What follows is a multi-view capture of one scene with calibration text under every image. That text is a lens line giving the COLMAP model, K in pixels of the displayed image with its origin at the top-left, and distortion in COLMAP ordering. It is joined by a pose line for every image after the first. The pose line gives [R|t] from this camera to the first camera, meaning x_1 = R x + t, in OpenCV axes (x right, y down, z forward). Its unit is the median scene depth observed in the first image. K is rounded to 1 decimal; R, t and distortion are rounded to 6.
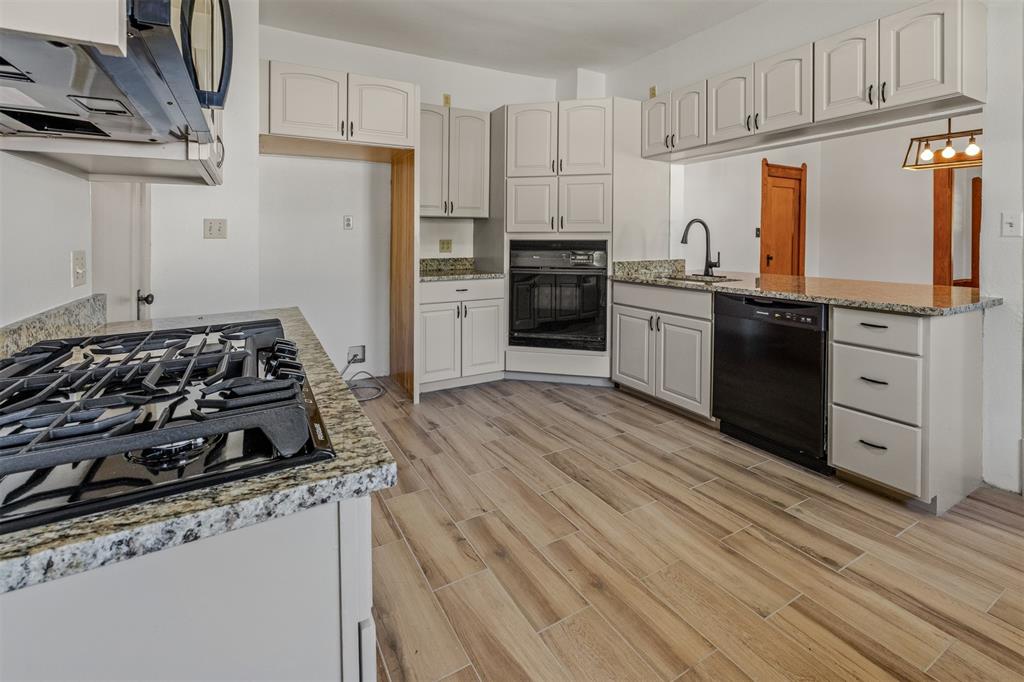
lens RADIAL K [[464.3, 0, 510.1], [0, 464.3, 239.4], [0, 0, 1]] dist [0.002330, 0.000327]
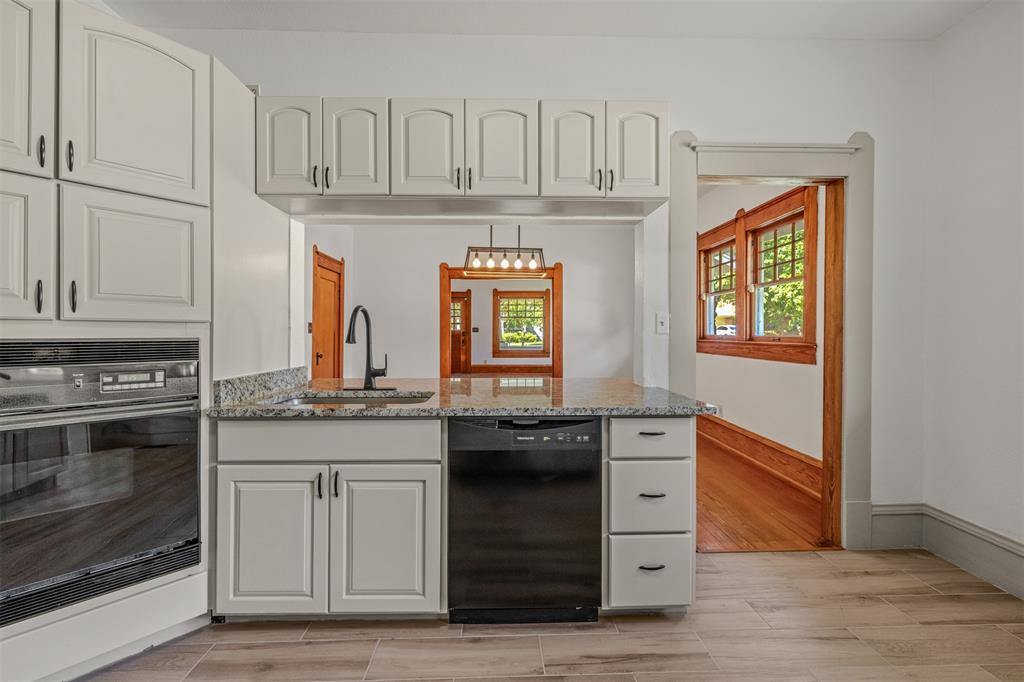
lens RADIAL K [[441.8, 0, 508.8], [0, 441.8, 337.1], [0, 0, 1]] dist [0.000427, -0.000242]
pose [[0.468149, -0.005285, 0.883634, -0.056411], [0.001018, 0.999985, 0.005442, -0.002351], [-0.883649, -0.001648, 0.468147, 0.511973]]
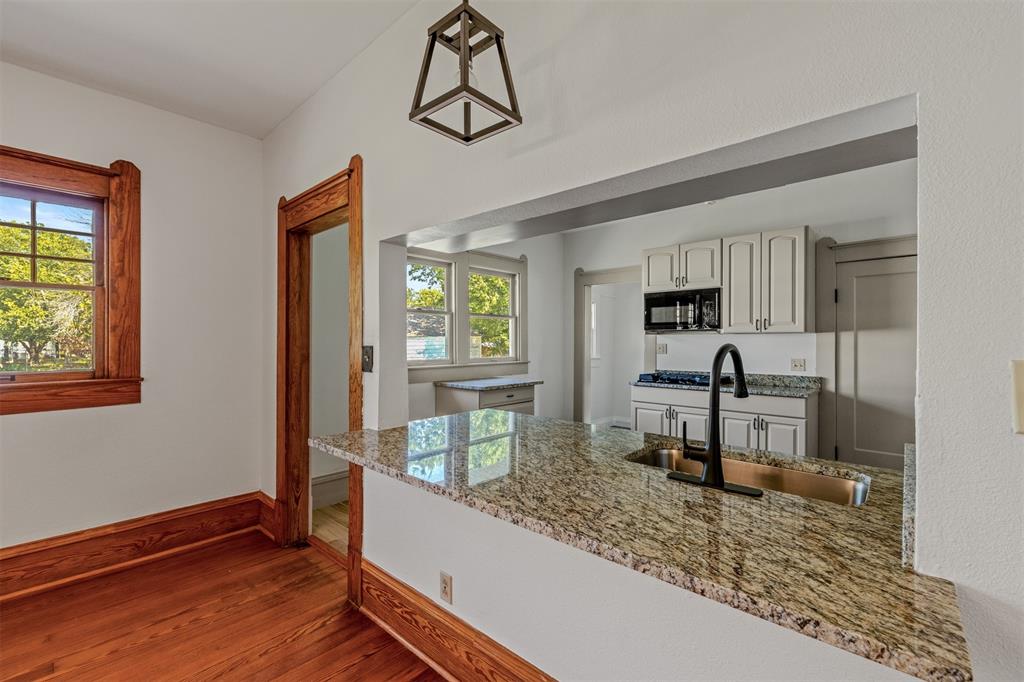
lens RADIAL K [[441.8, 0, 508.8], [0, 441.8, 337.1], [0, 0, 1]] dist [0.000427, -0.000242]
pose [[-0.947044, 0.002919, -0.321091, 0.726755], [0.002596, 0.999996, 0.001432, -0.051715], [0.321094, 0.000523, -0.947047, 1.318489]]
